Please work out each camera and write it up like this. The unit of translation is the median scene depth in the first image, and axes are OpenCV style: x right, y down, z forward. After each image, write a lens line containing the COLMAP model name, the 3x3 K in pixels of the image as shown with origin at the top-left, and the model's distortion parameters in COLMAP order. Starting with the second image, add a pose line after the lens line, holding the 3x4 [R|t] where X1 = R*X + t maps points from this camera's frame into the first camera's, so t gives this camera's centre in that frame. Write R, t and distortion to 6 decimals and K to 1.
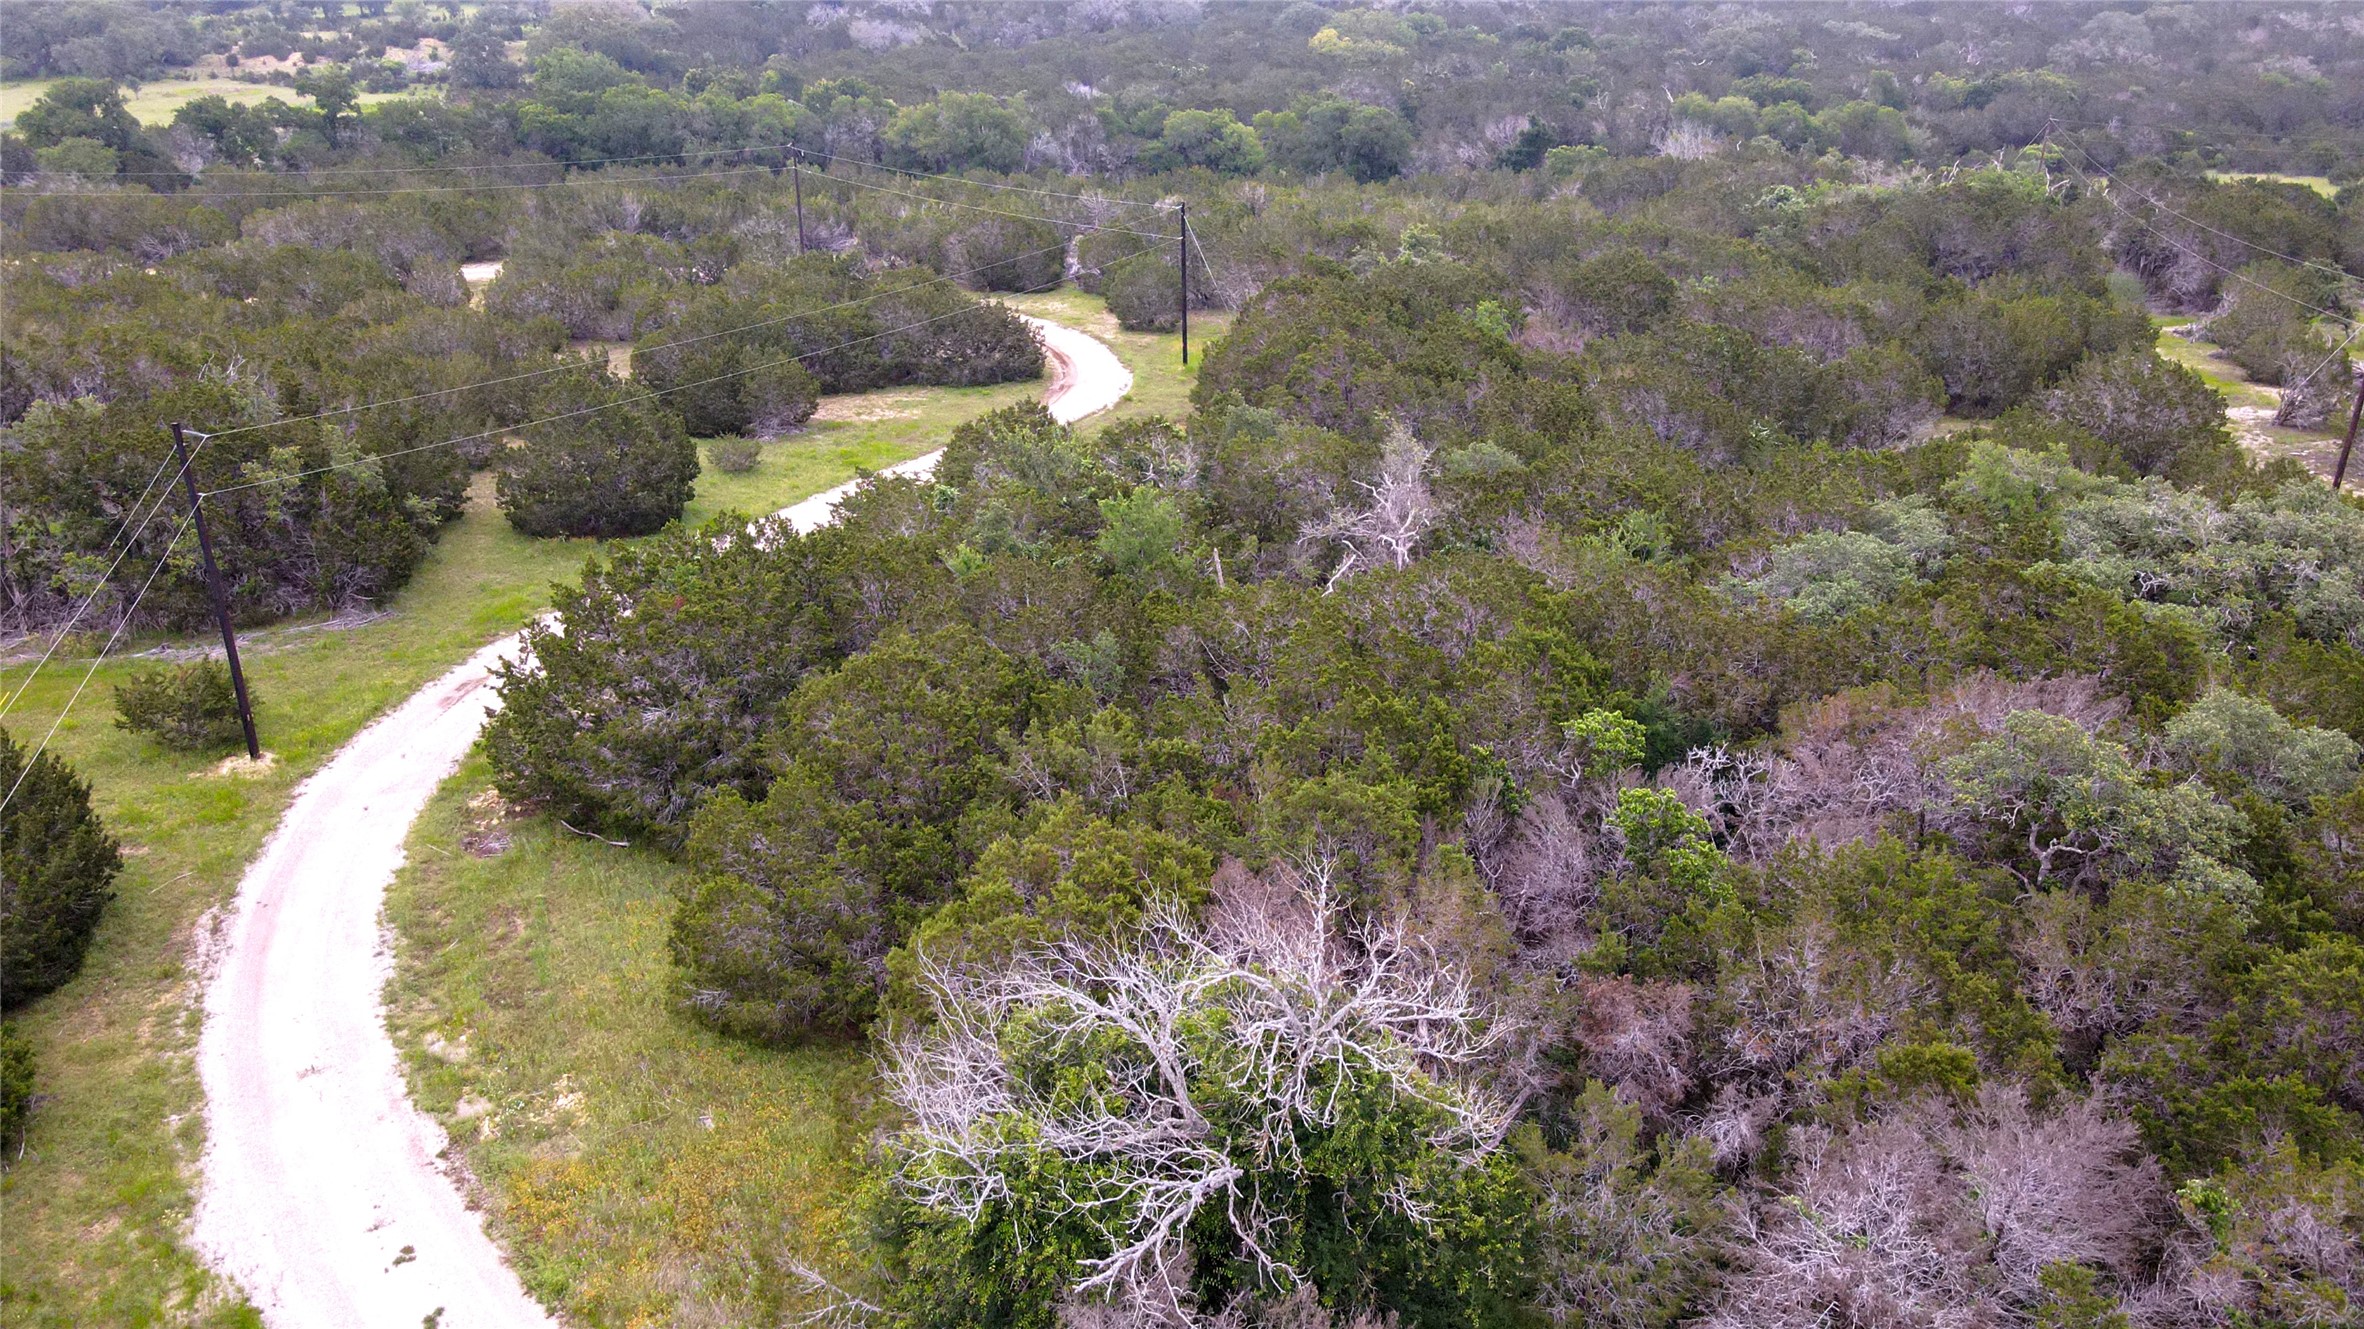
lens RADIAL K [[1767.7, 0, 1178.0], [0, 1767.7, 670.4], [0, 0, 1]] dist [0.022217, -0.016983]
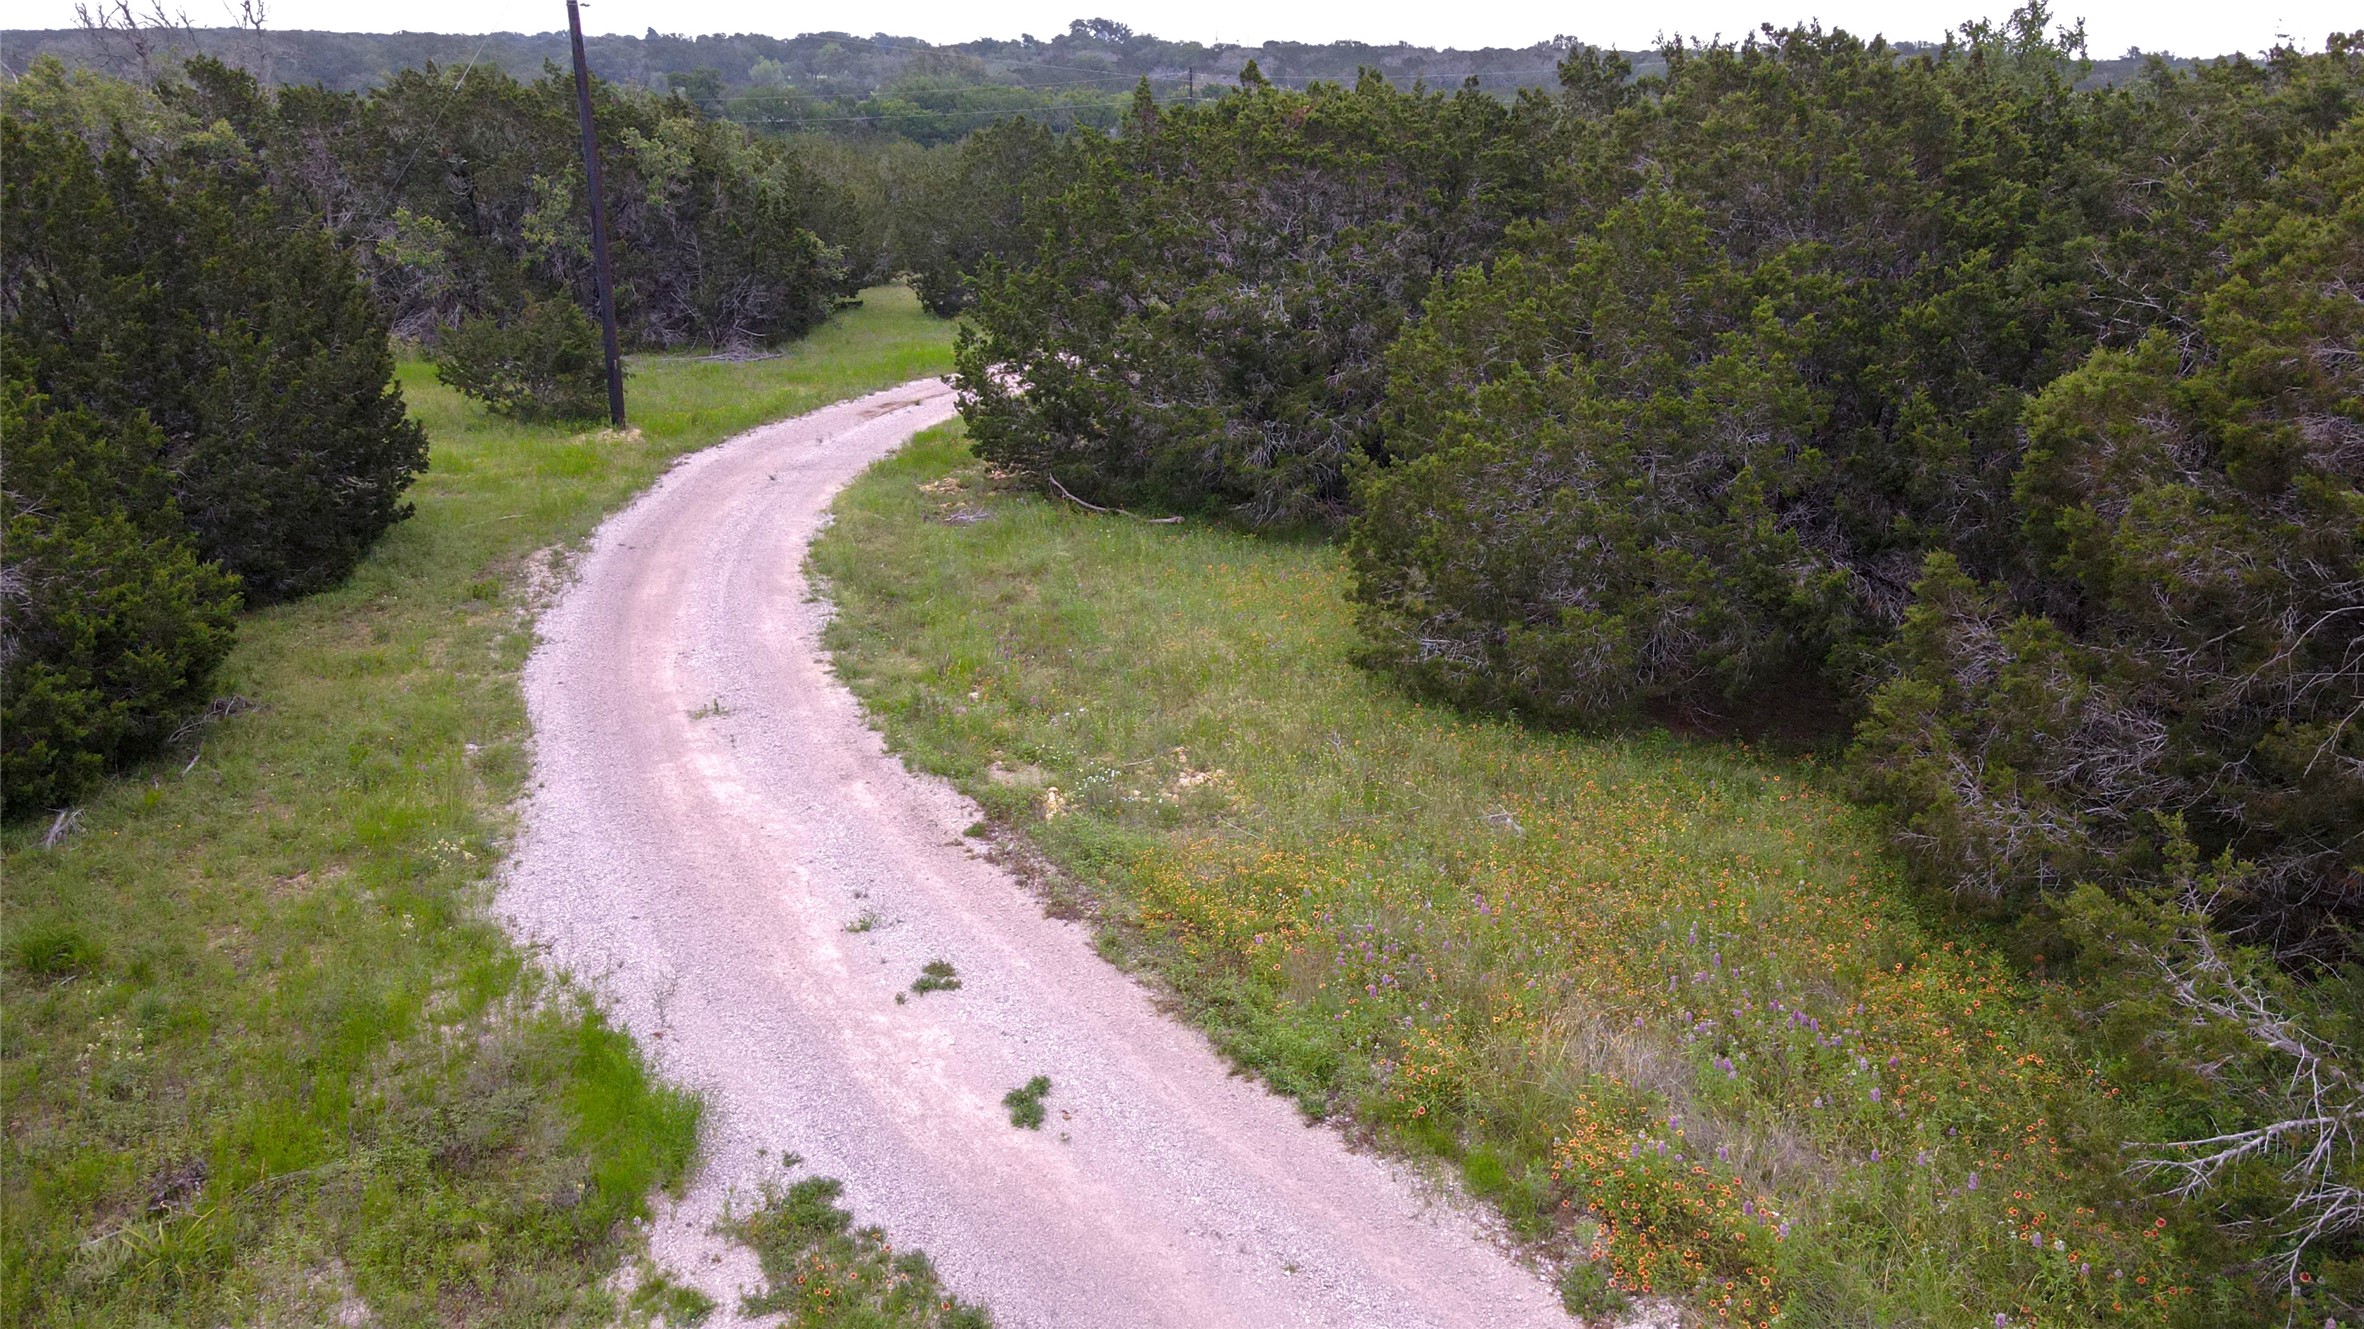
lens RADIAL K [[1767.7, 0, 1188.1], [0, 1767.7, 660.8], [0, 0, 1]] dist [0.022217, -0.016983]
pose [[0.987834, 0.059586, -0.143643, -0.277468], [-0.069136, 0.995652, -0.062431, 0.241095], [0.139299, 0.071602, 0.987658, 0.502498]]
